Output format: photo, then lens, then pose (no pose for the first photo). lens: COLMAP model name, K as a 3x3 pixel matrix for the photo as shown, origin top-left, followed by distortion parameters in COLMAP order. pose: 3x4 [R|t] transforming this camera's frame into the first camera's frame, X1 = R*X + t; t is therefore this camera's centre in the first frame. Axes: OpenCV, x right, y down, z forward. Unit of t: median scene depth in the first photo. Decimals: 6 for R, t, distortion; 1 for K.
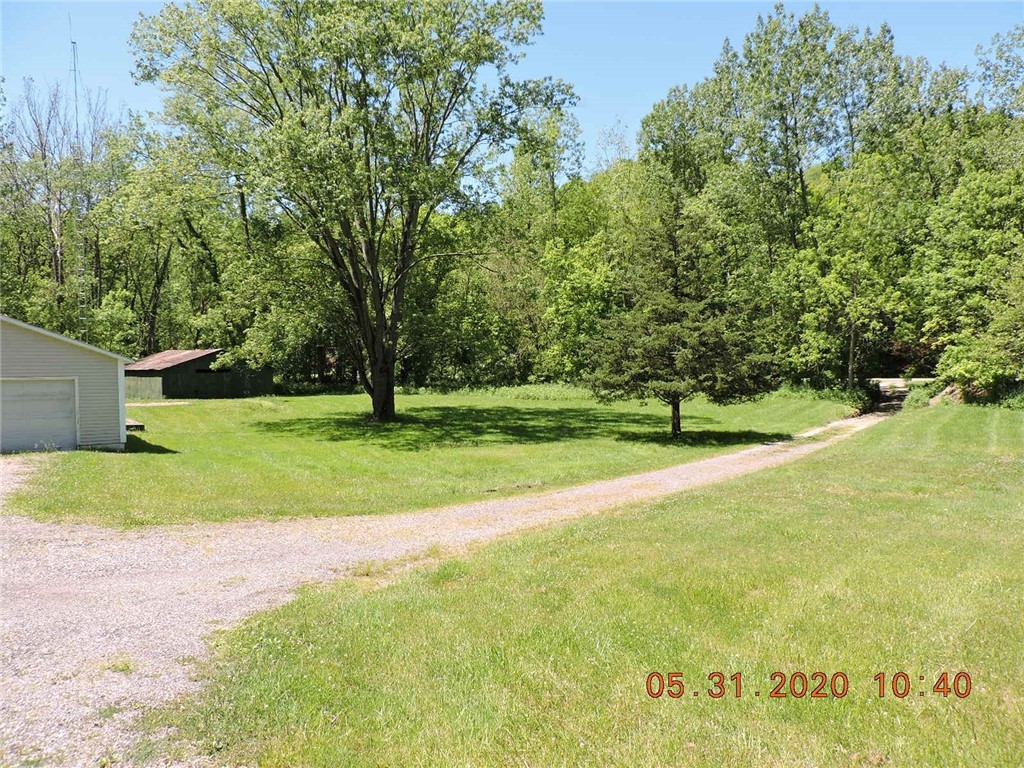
lens RADIAL K [[727.2, 0, 512.0], [0, 727.2, 384.0], [0, 0, 1]] dist [0.000663, -0.000460]
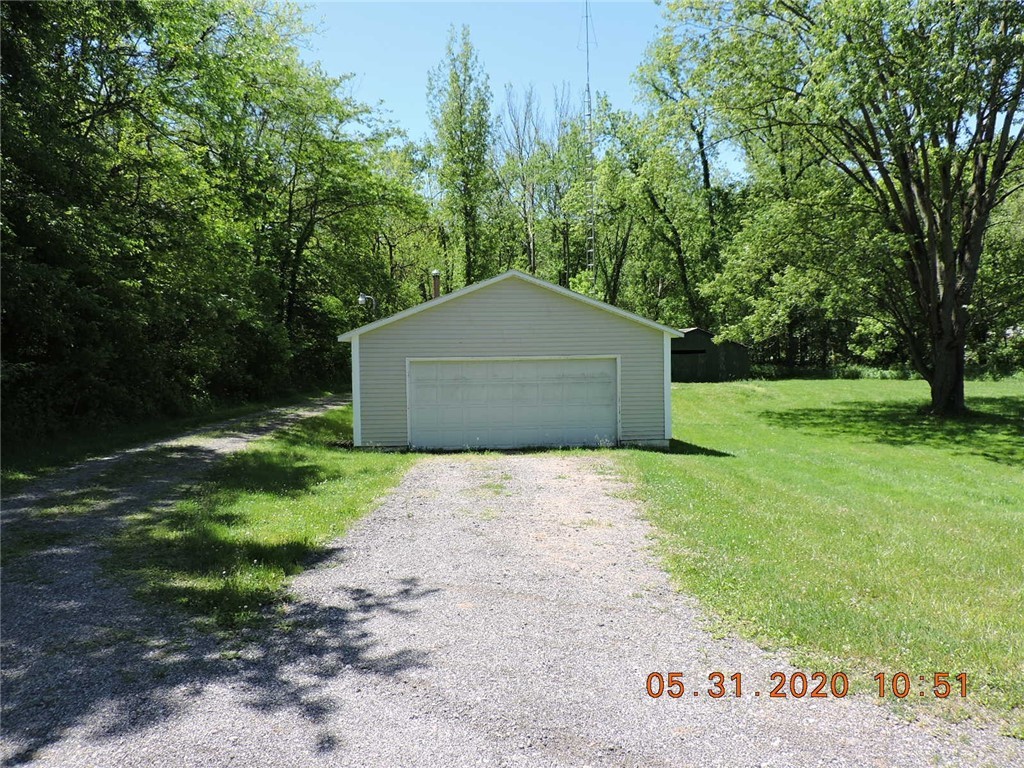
lens RADIAL K [[727.2, 0, 512.0], [0, 727.2, 384.0], [0, 0, 1]] dist [0.000663, -0.000460]
pose [[0.846526, 0.013764, -0.532169, -0.154083], [-0.001811, 0.999734, 0.022976, 0.002318], [0.532344, -0.018486, 0.846327, 0.147555]]
